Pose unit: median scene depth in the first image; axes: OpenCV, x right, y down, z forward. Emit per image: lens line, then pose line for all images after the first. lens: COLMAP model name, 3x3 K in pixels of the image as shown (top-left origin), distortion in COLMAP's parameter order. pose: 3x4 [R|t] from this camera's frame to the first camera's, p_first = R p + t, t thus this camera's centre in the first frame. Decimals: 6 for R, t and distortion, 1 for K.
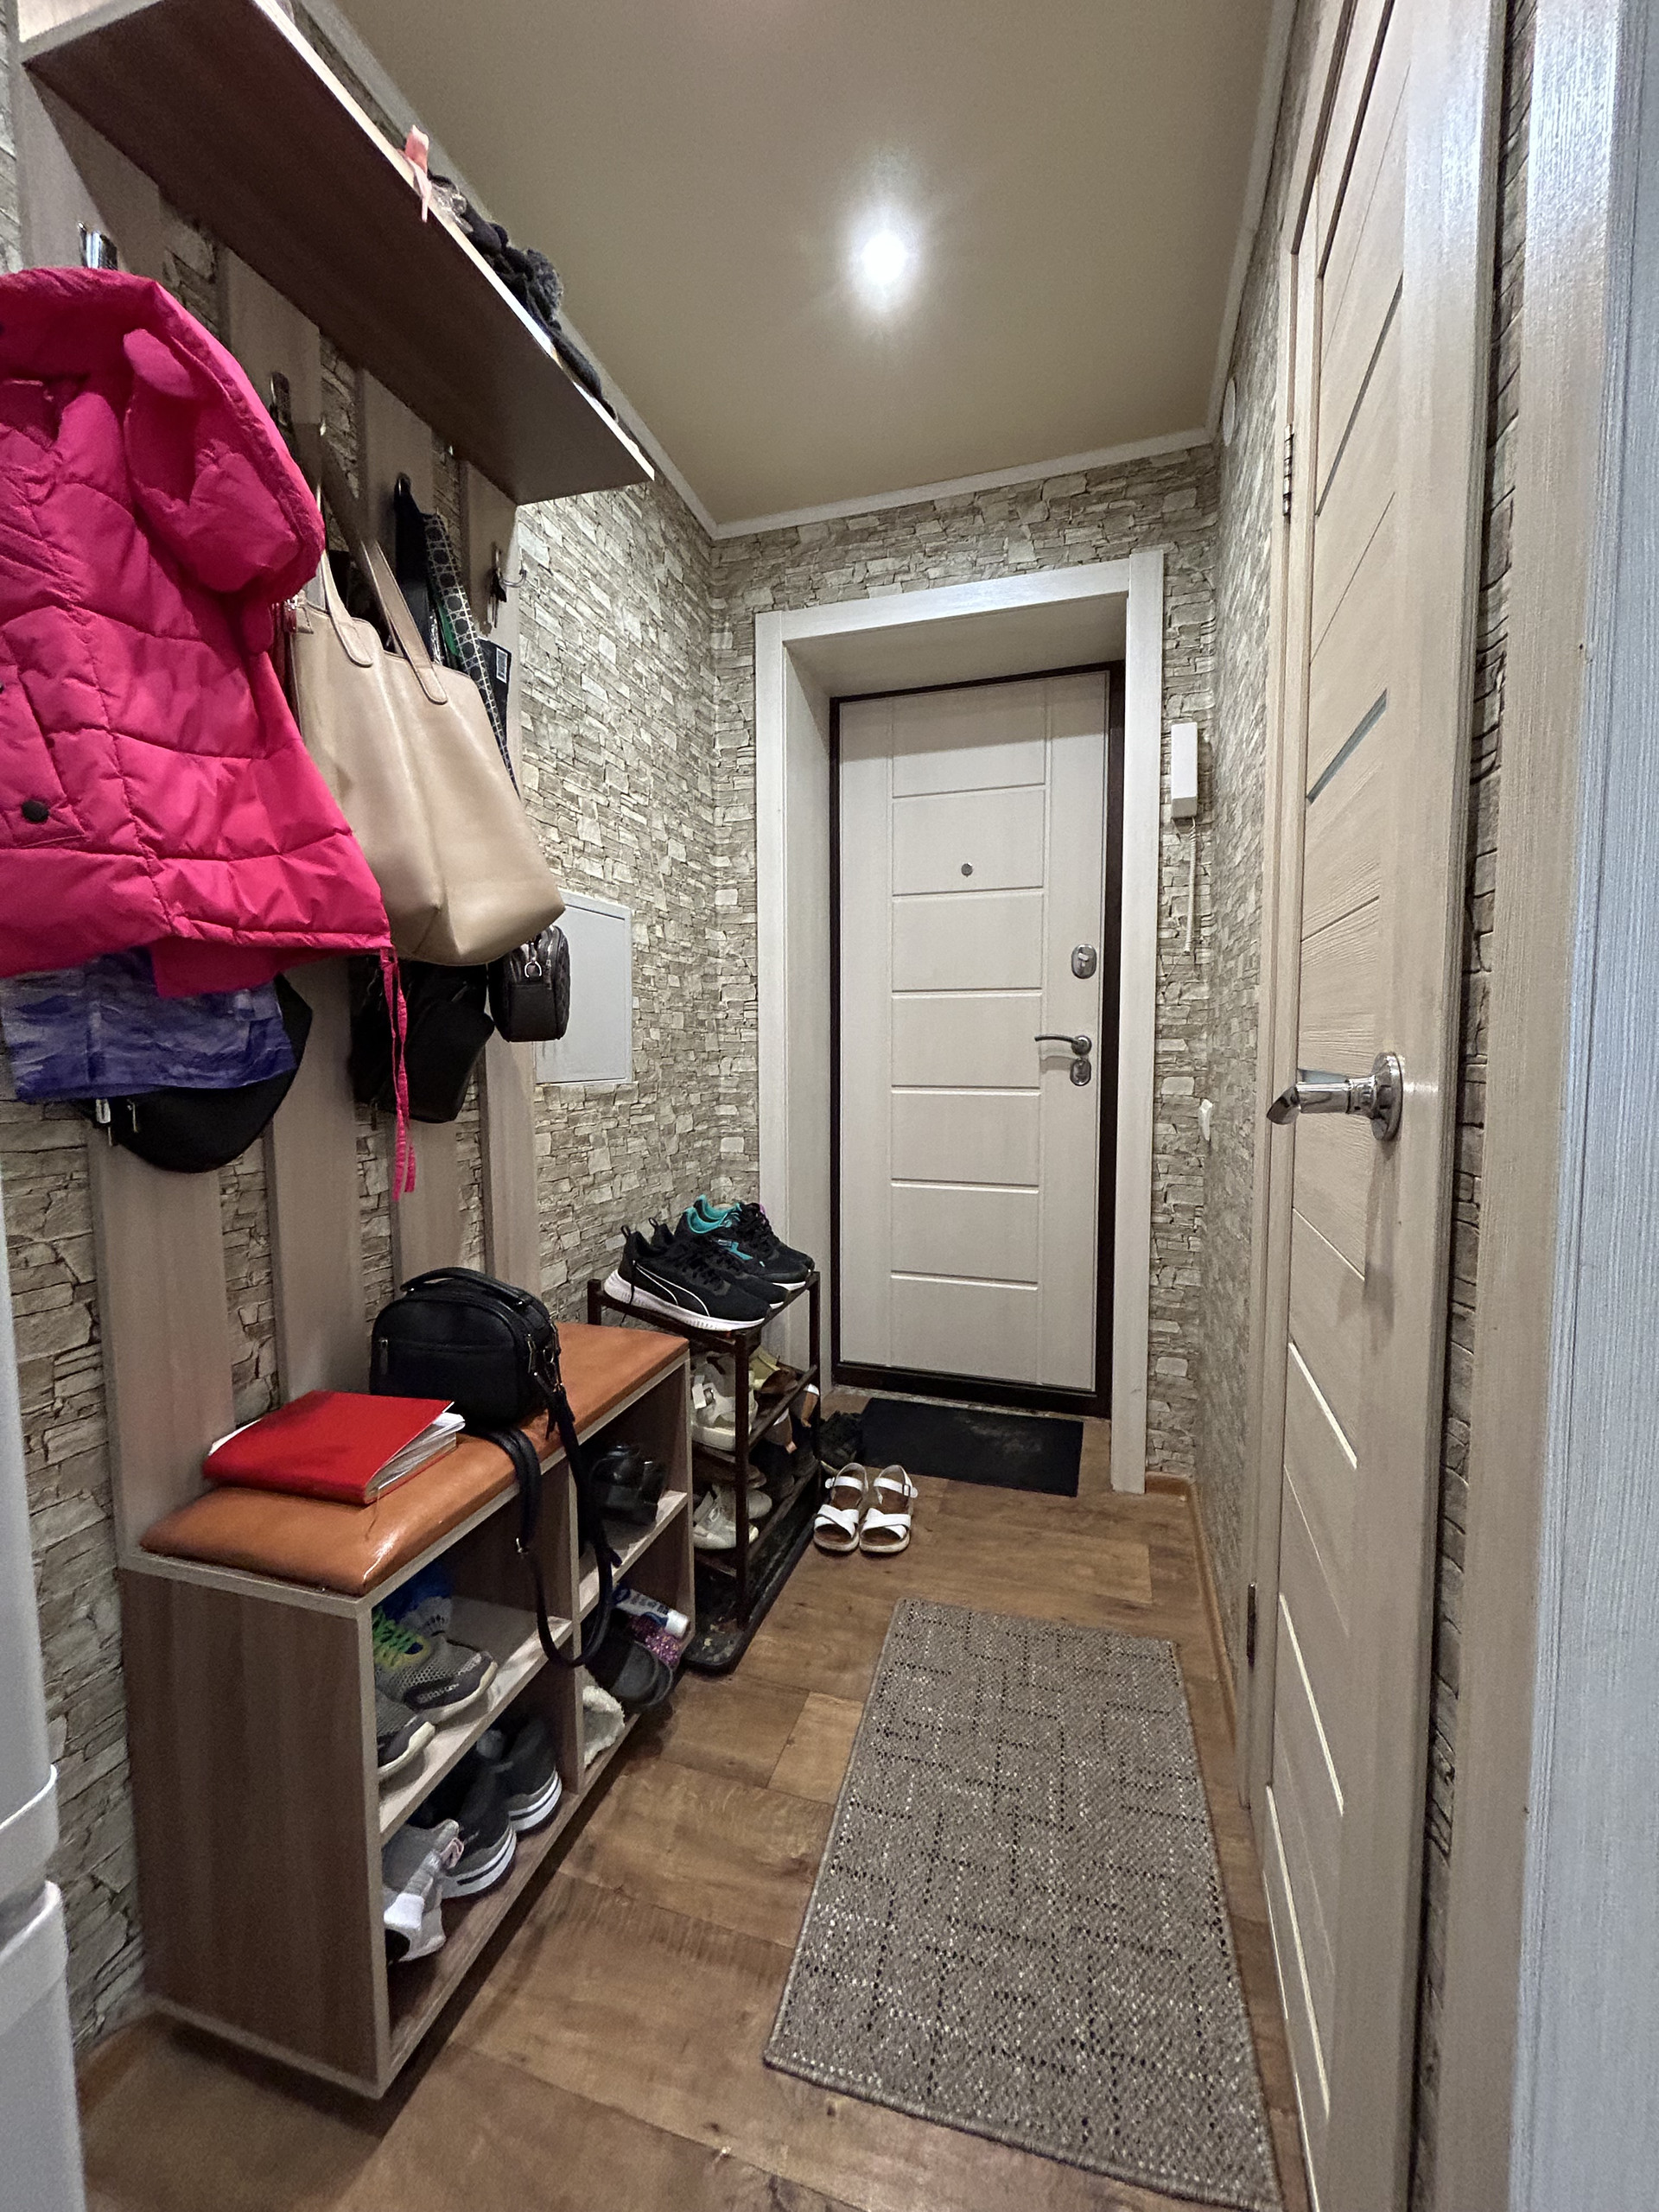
lens RADIAL K [[892.6, 0, 835.0], [0, 892.6, 1098.1], [0, 0, 1]] dist [-0.005288, 0.002741]
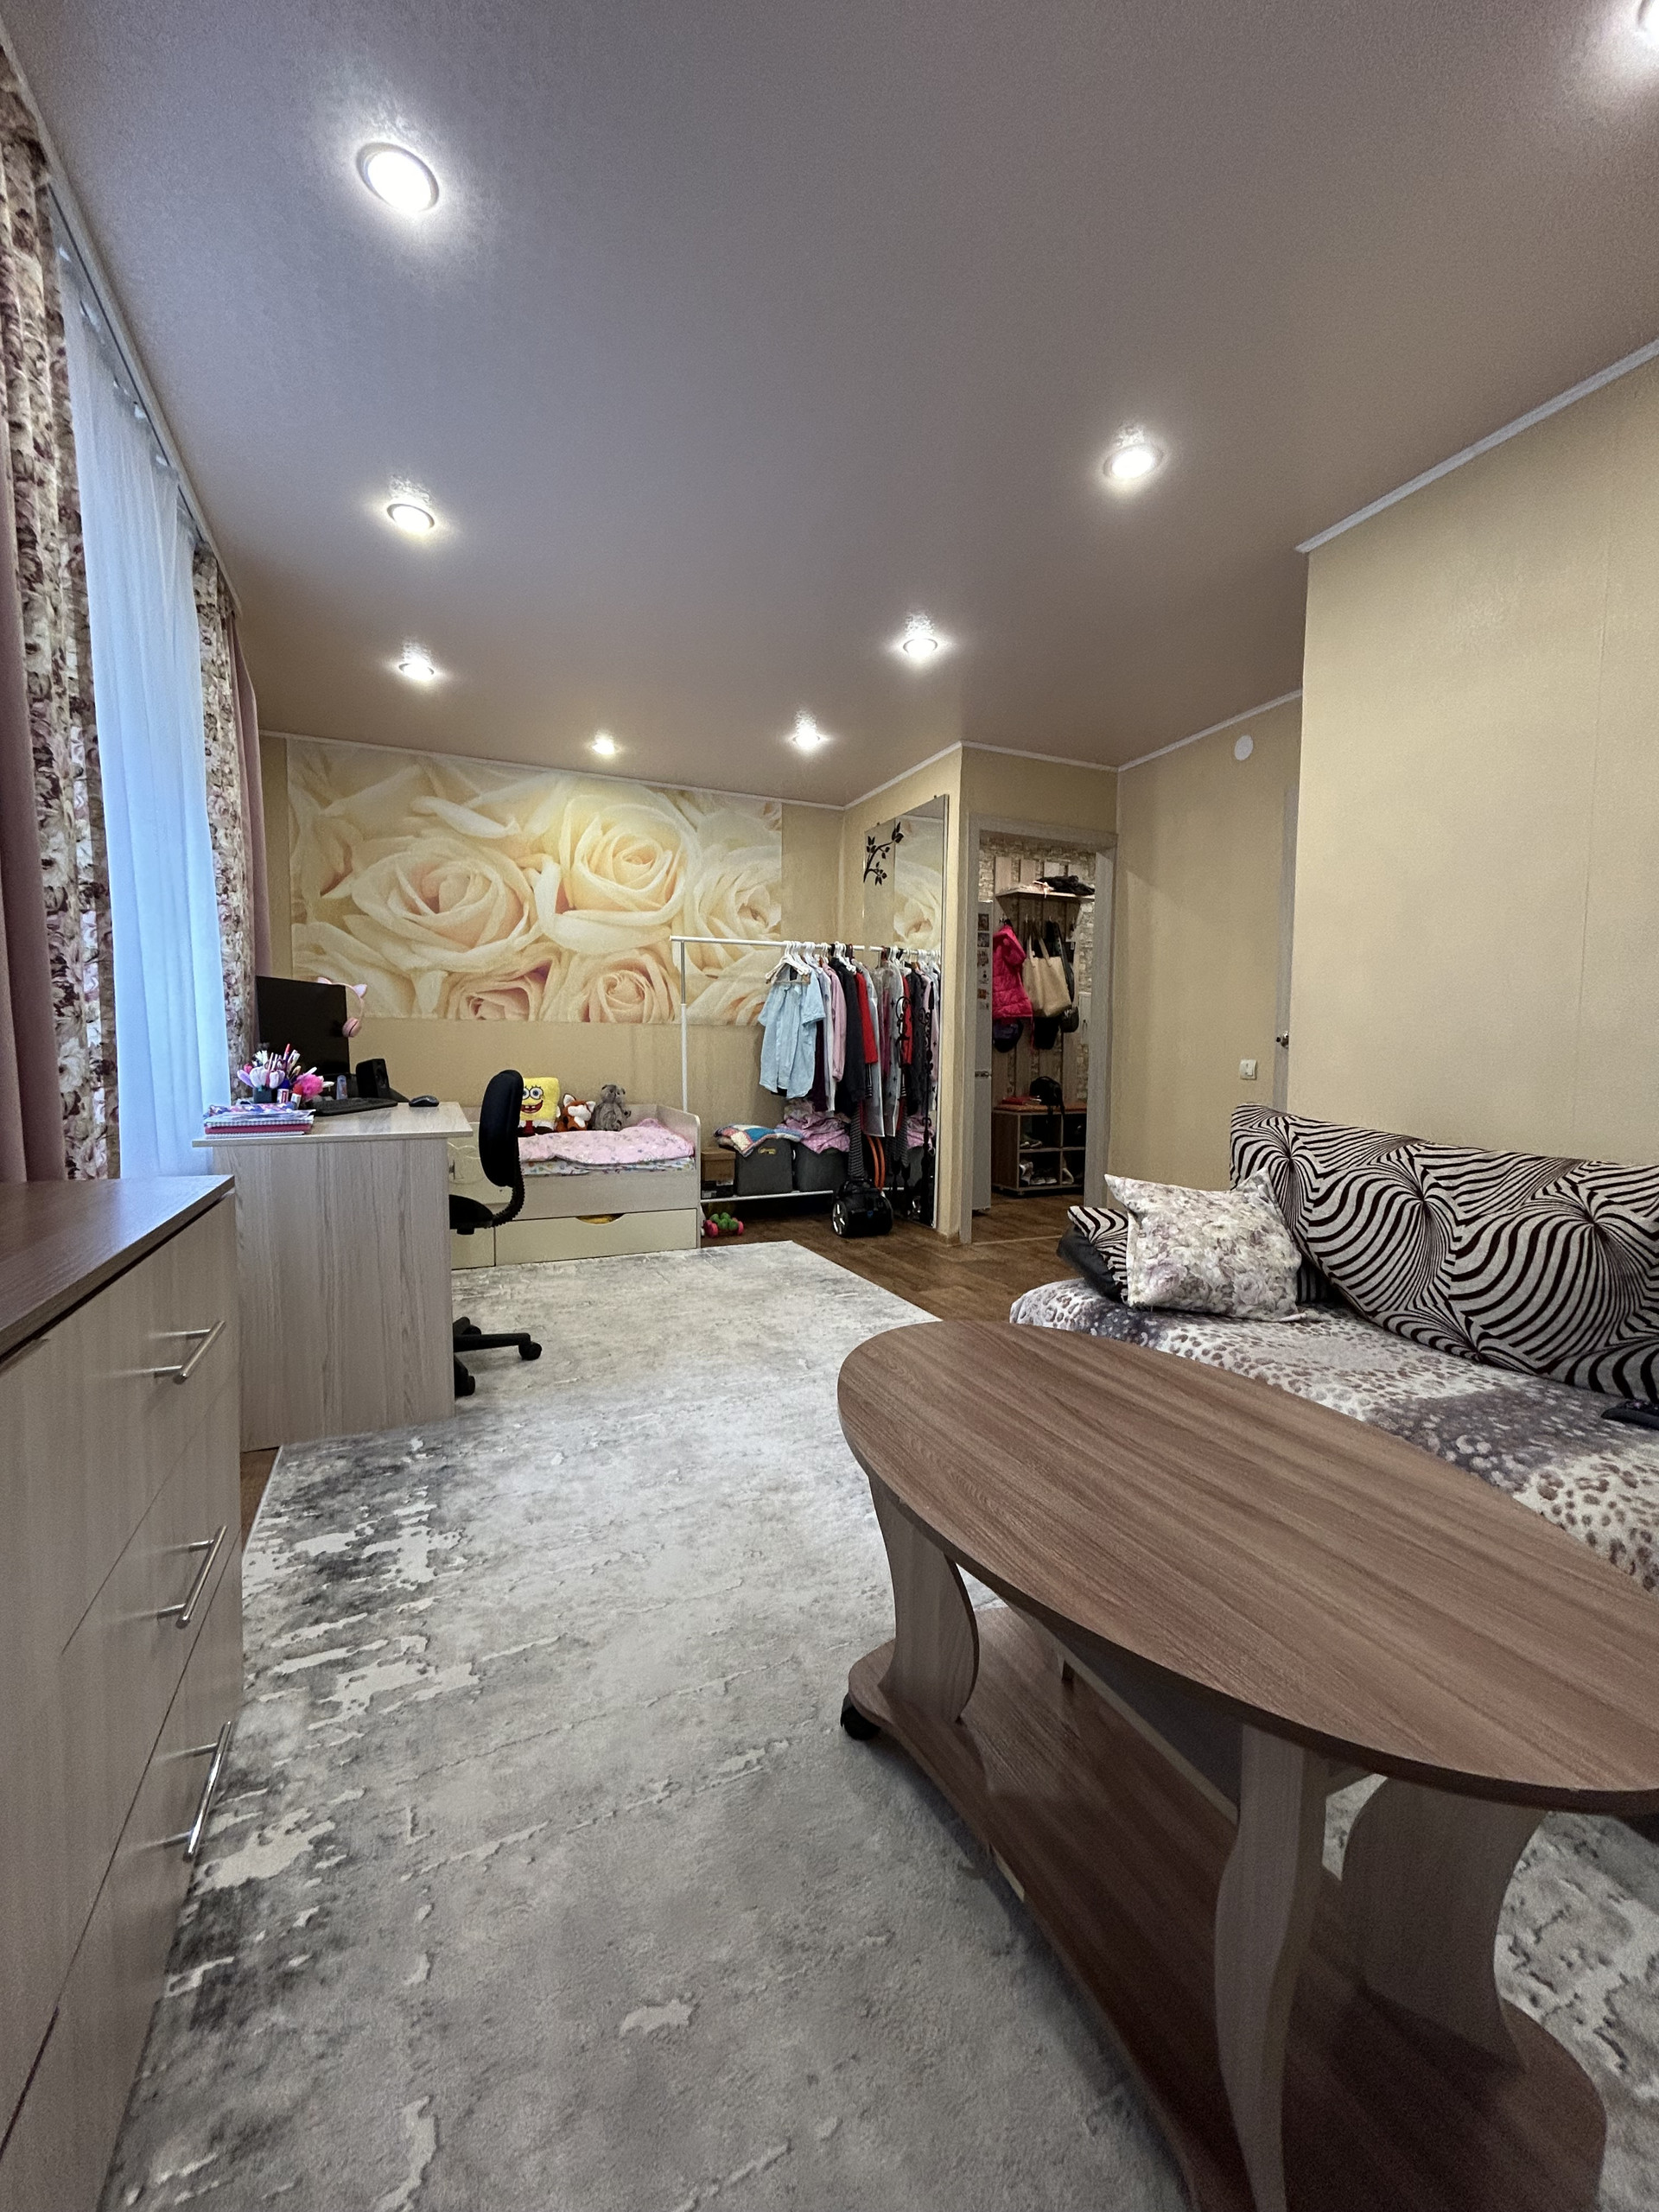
lens RADIAL K [[892.6, 0, 831.2], [0, 892.6, 1107.2], [0, 0, 1]] dist [-0.005288, 0.002741]
pose [[0.659877, 0.060680, -0.748920, 2.244508], [-0.063170, 0.997685, 0.025177, 0.271874], [0.748714, 0.030695, 0.662182, -2.848084]]
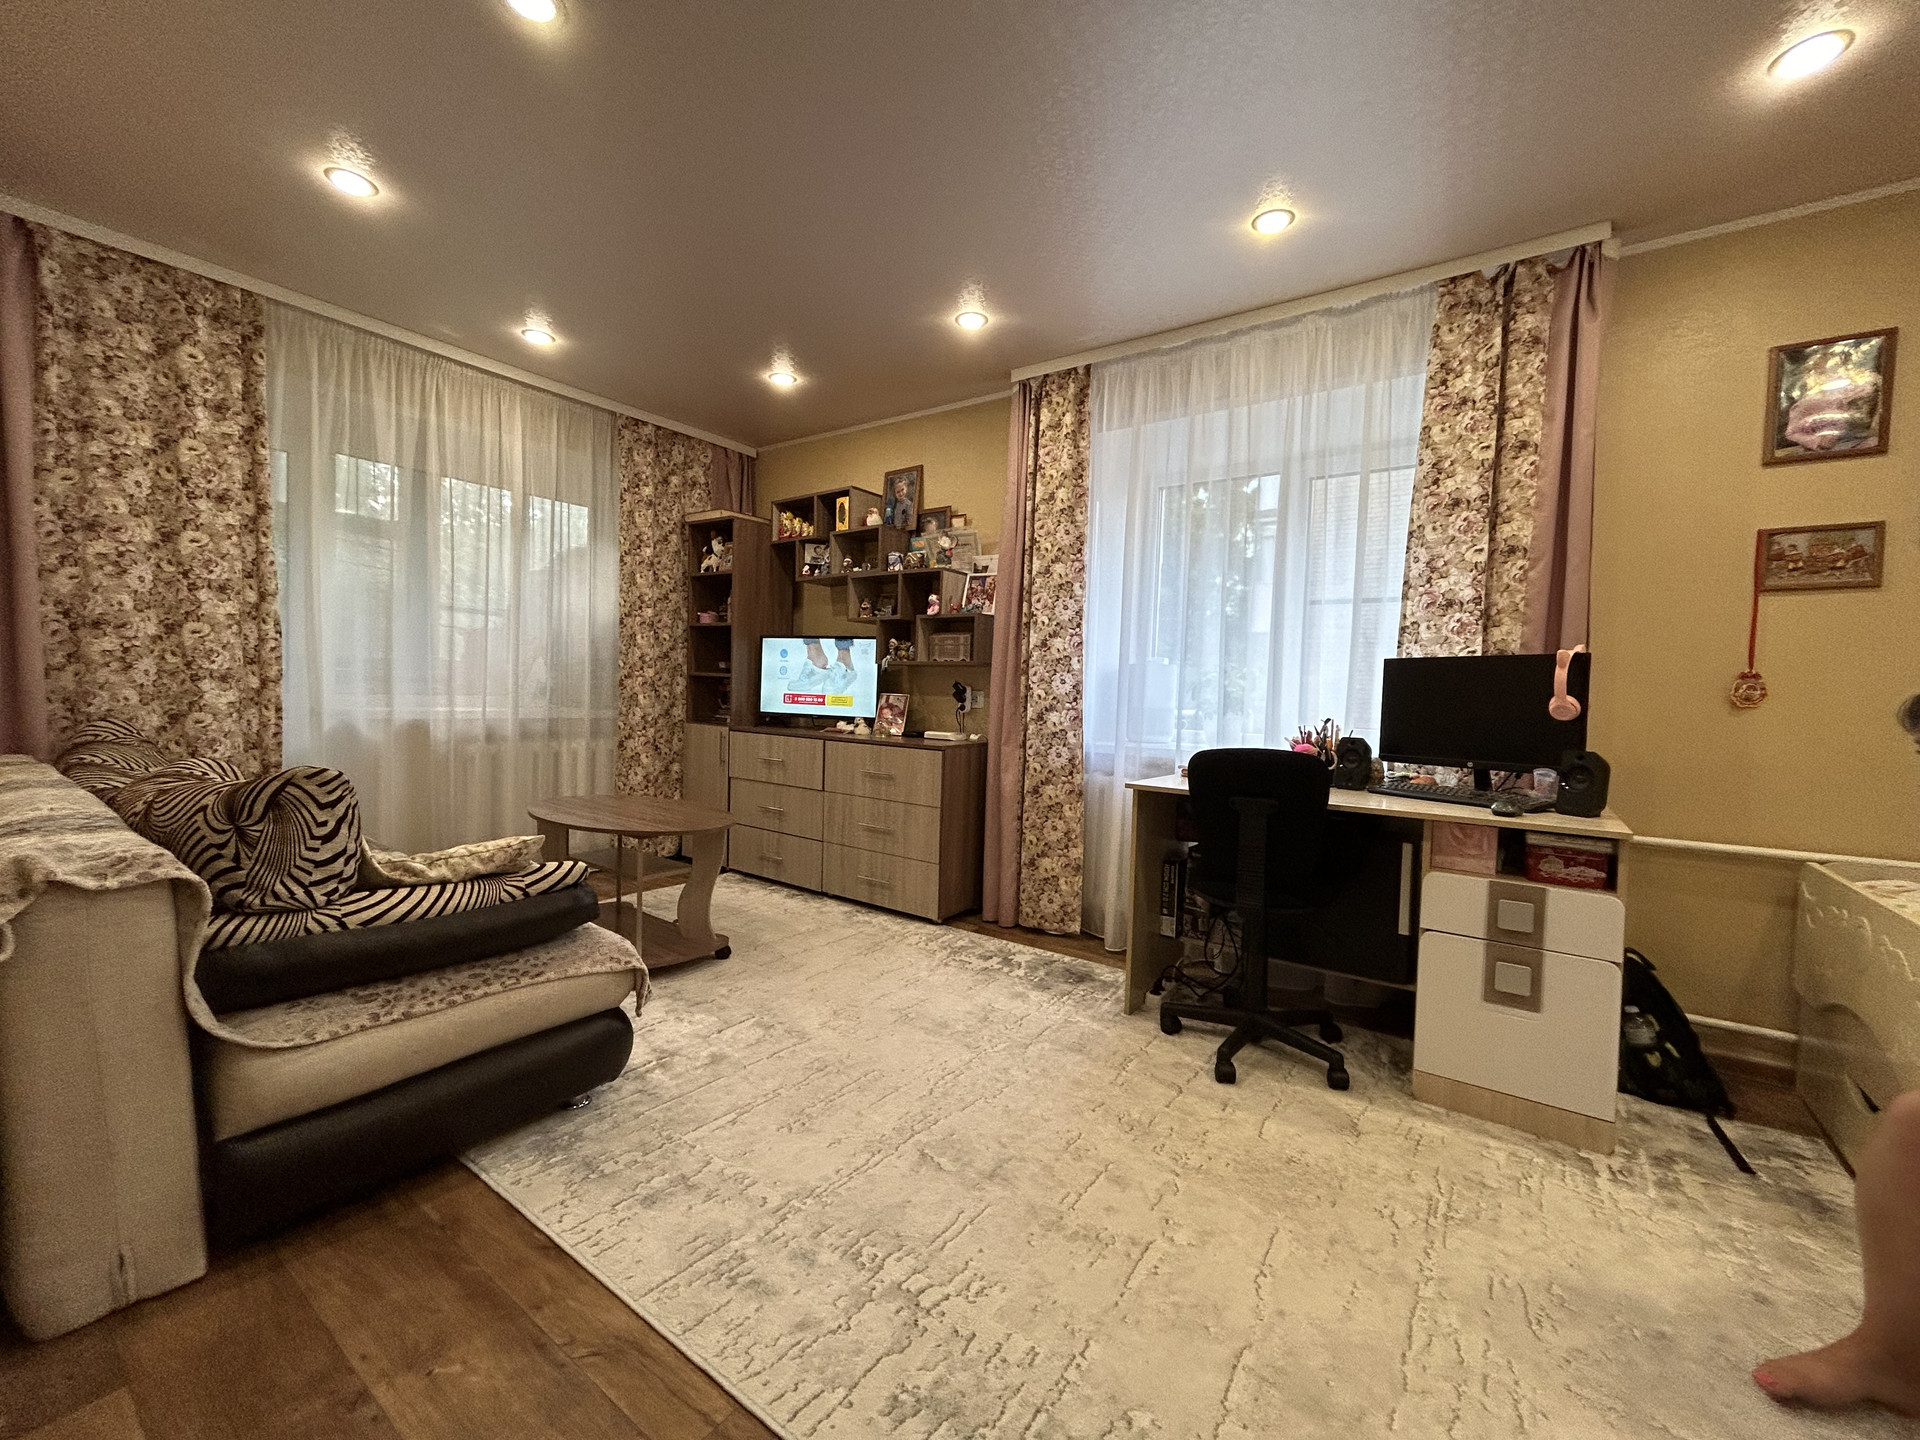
lens RADIAL K [[774.8, 0, 956.2], [0, 774.8, 715.4], [0, 0, 1]] dist [-0.005288, 0.002741]
pose [[-0.944172, -0.034064, 0.327686, 0.299493], [-0.002901, 0.995461, 0.095124, 0.078189], [-0.329439, 0.088863, -0.939986, -0.424909]]
